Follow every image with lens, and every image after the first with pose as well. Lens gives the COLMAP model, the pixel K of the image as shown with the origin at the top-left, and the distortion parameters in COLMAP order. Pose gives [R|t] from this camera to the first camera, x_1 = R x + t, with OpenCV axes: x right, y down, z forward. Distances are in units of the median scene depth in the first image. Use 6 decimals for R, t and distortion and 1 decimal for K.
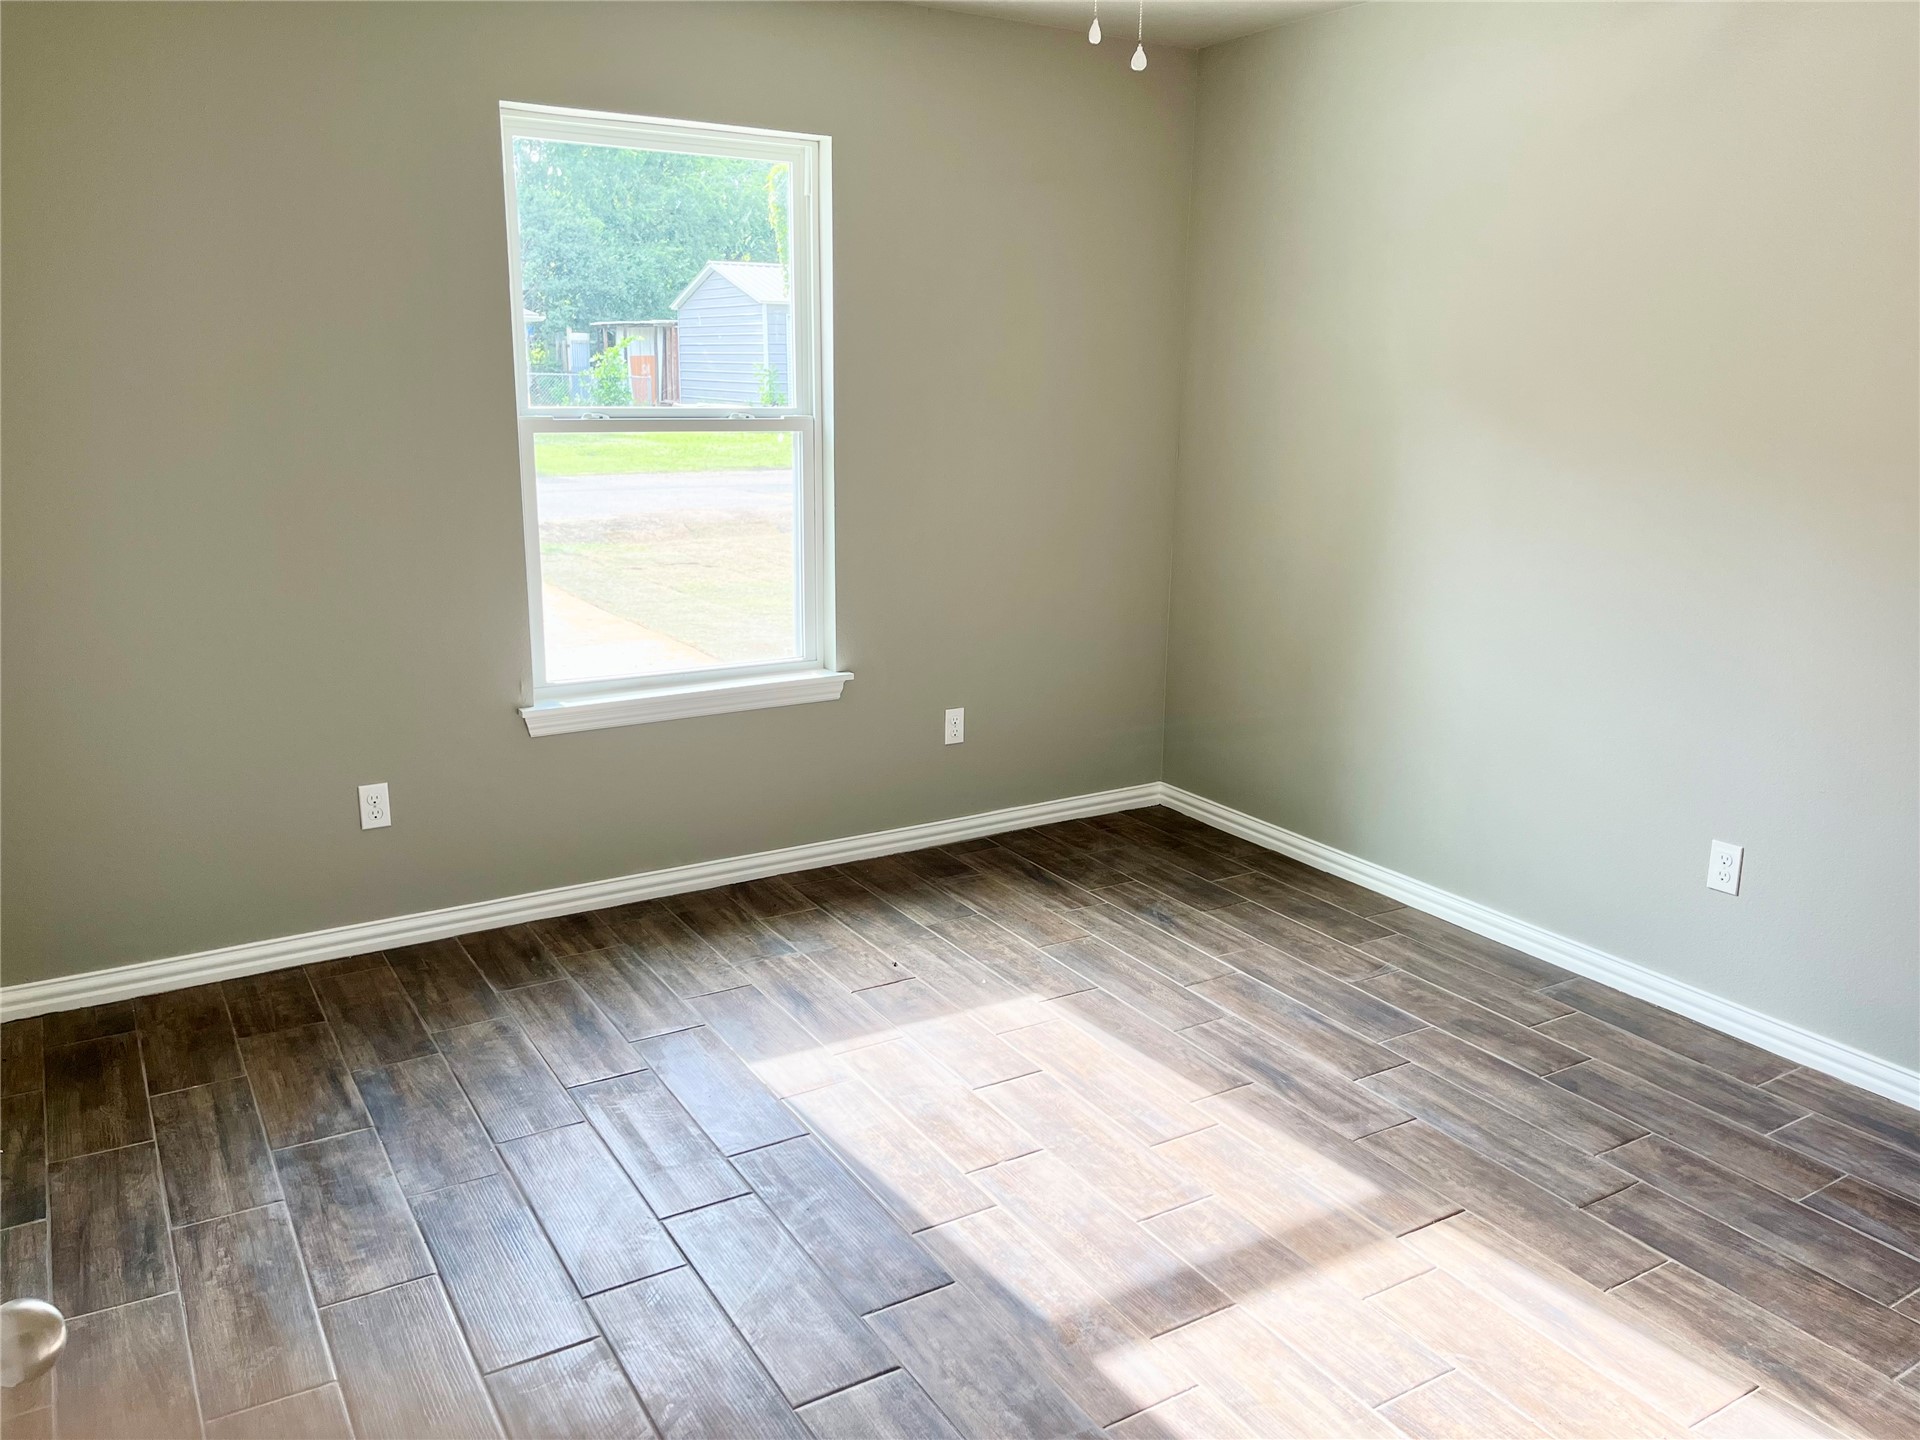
lens RADIAL K [[1464.0, 0, 962.2], [0, 1464.0, 725.7], [0, 0, 1]] dist [0.038225, -0.034397]
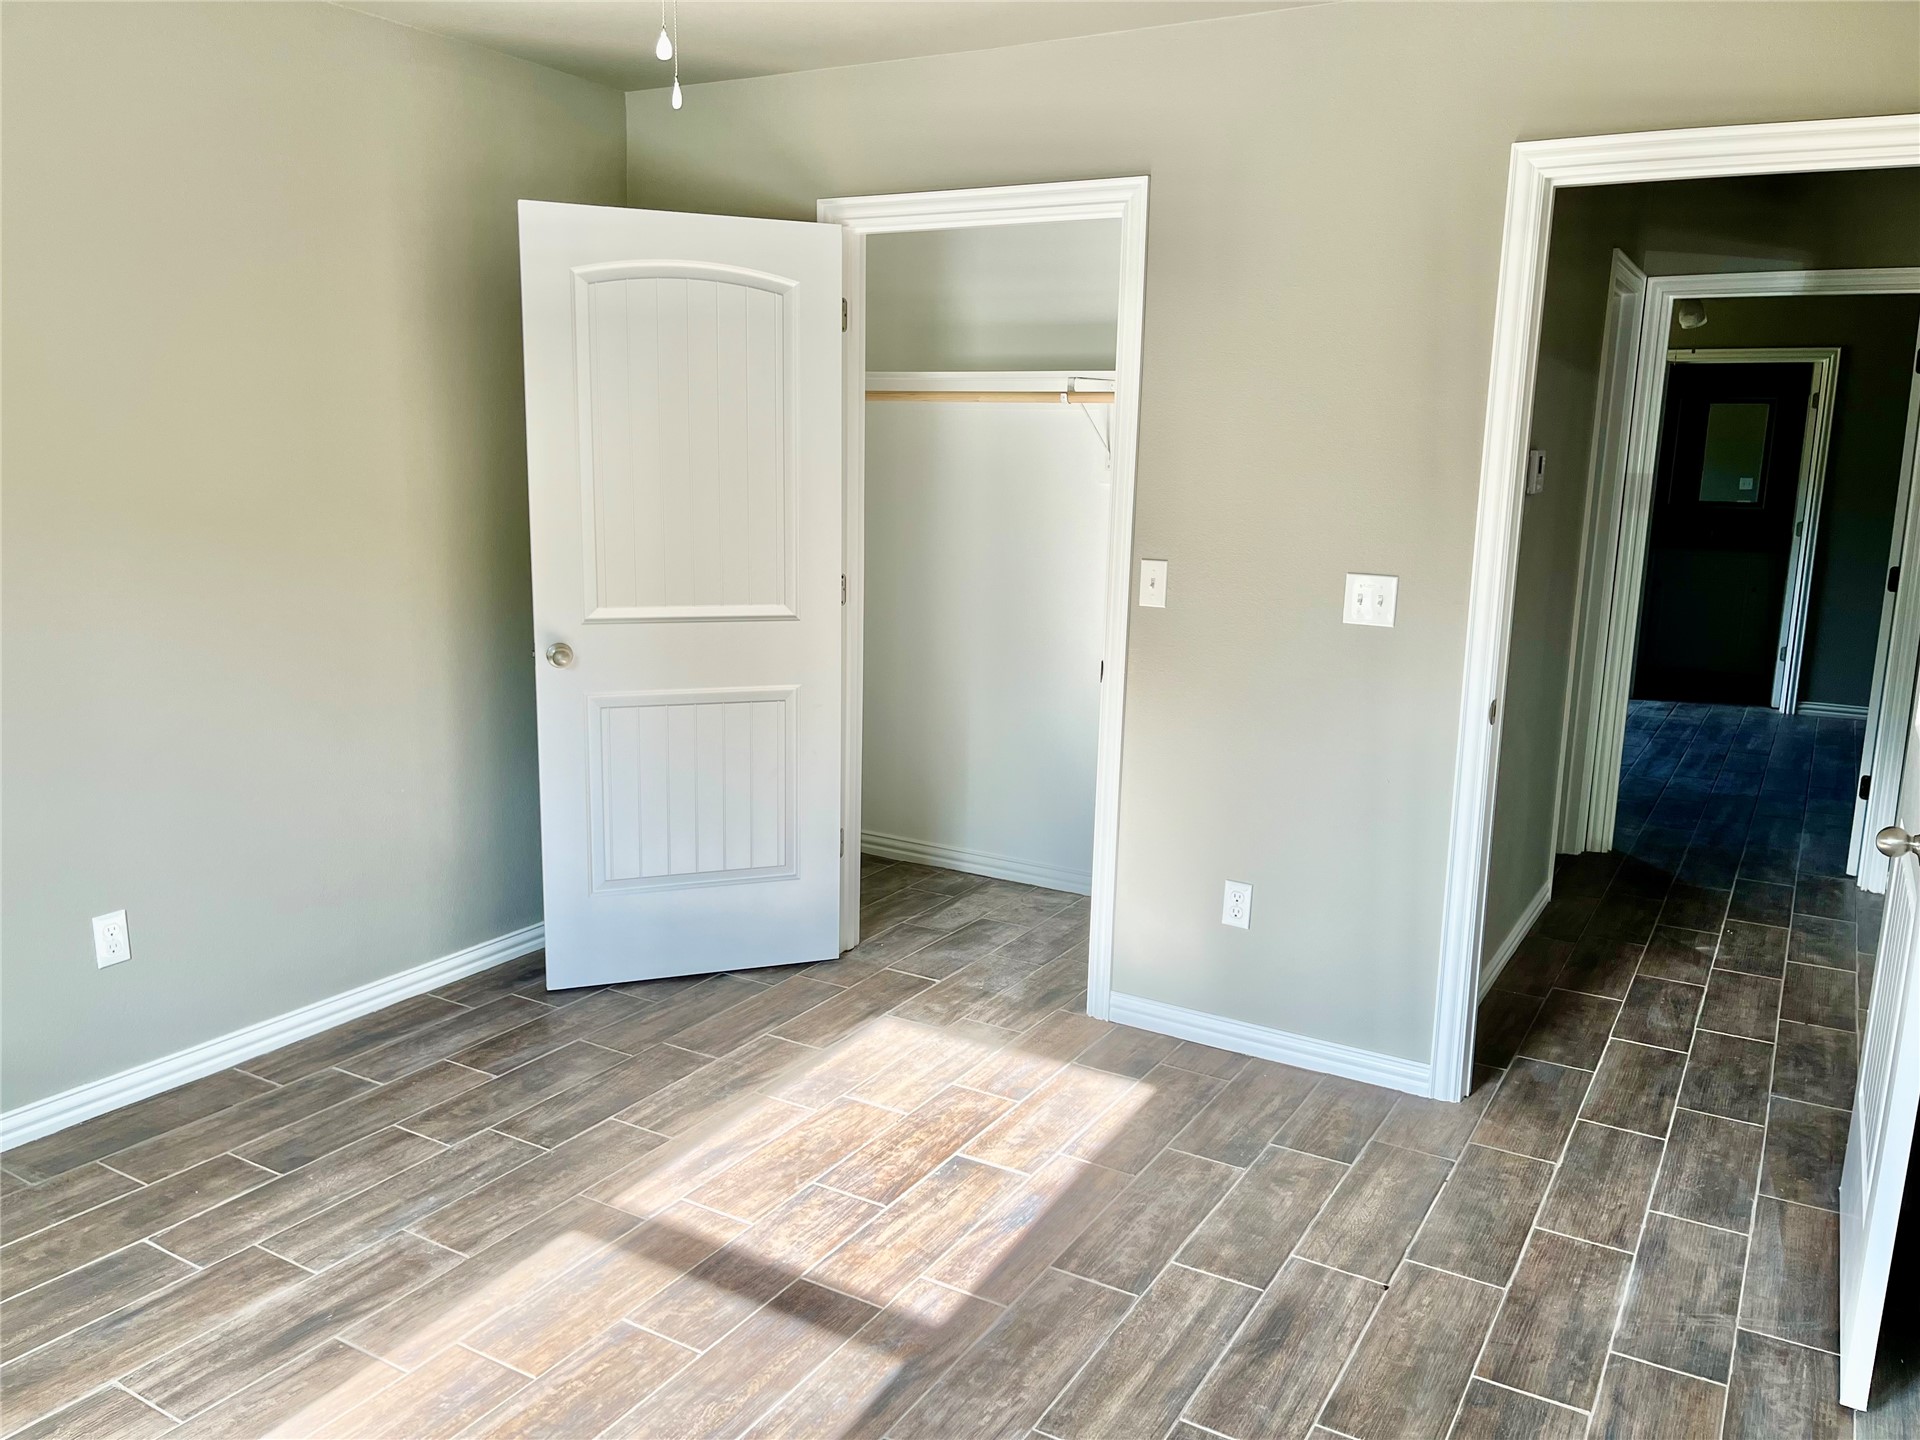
lens RADIAL K [[1464.0, 0, 964.0], [0, 1464.0, 718.7], [0, 0, 1]] dist [0.038225, -0.034397]
pose [[-0.480083, -0.183691, 0.857775, -0.583812], [0.177171, 0.937375, 0.299897, -0.244636], [-0.859145, 0.295948, -0.417473, 0.964985]]
